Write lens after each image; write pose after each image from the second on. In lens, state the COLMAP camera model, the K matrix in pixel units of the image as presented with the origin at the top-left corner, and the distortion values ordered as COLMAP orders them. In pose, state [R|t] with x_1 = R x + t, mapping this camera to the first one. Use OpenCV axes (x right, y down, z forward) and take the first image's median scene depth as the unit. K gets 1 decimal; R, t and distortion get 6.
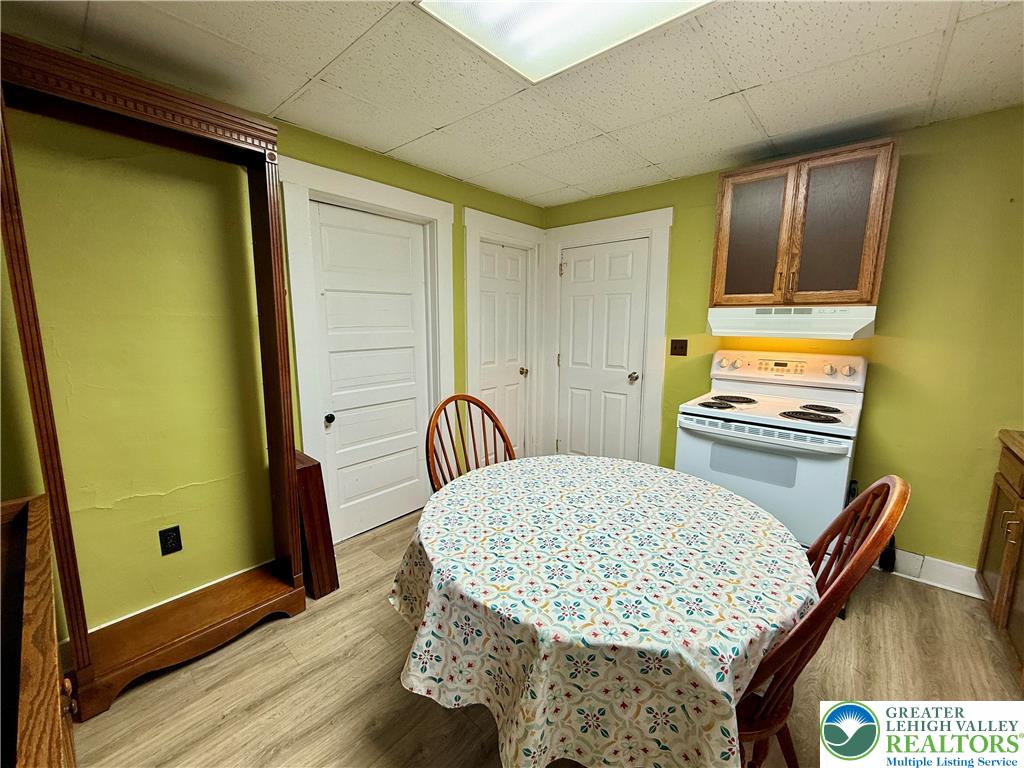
lens RADIAL K [[407.7, 0, 507.0], [0, 407.7, 379.5], [0, 0, 1]] dist [-0.001178, 0.000008]
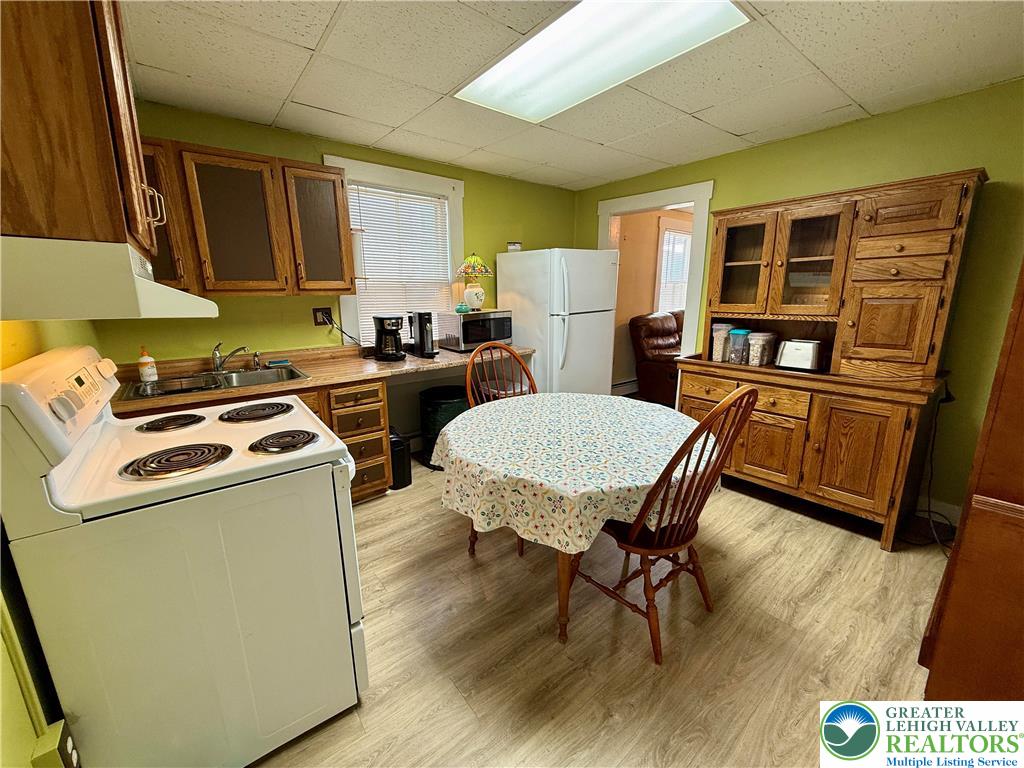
lens RADIAL K [[407.7, 0, 509.1], [0, 407.7, 384.7], [0, 0, 1]] dist [-0.001178, 0.000008]
pose [[-0.984181, -0.035219, 0.173630, 0.137642], [0.030417, 0.931900, 0.361438, -0.204592], [-0.174535, 0.361001, -0.916087, 1.512277]]
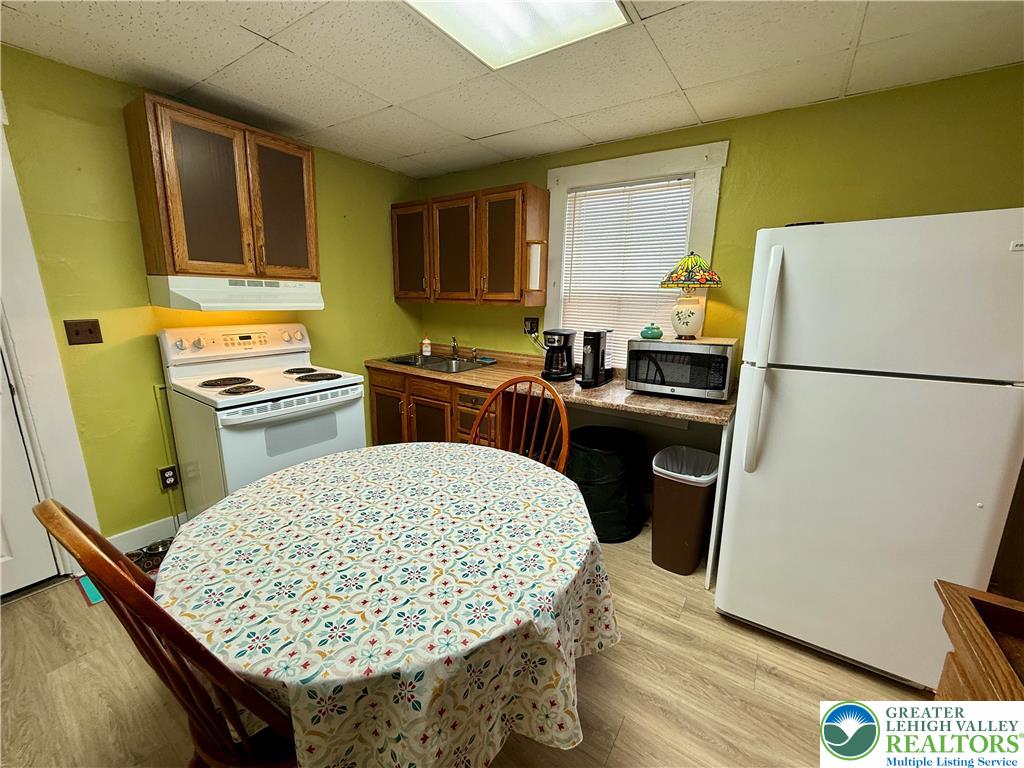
lens RADIAL K [[407.7, 0, 508.2], [0, 407.7, 381.2], [0, 0, 1]] dist [-0.001178, 0.000008]
pose [[-0.125044, -0.208523, 0.969991, -0.436749], [0.123720, 0.966756, 0.223777, -0.086956], [-0.984407, 0.147989, -0.095088, 0.544033]]
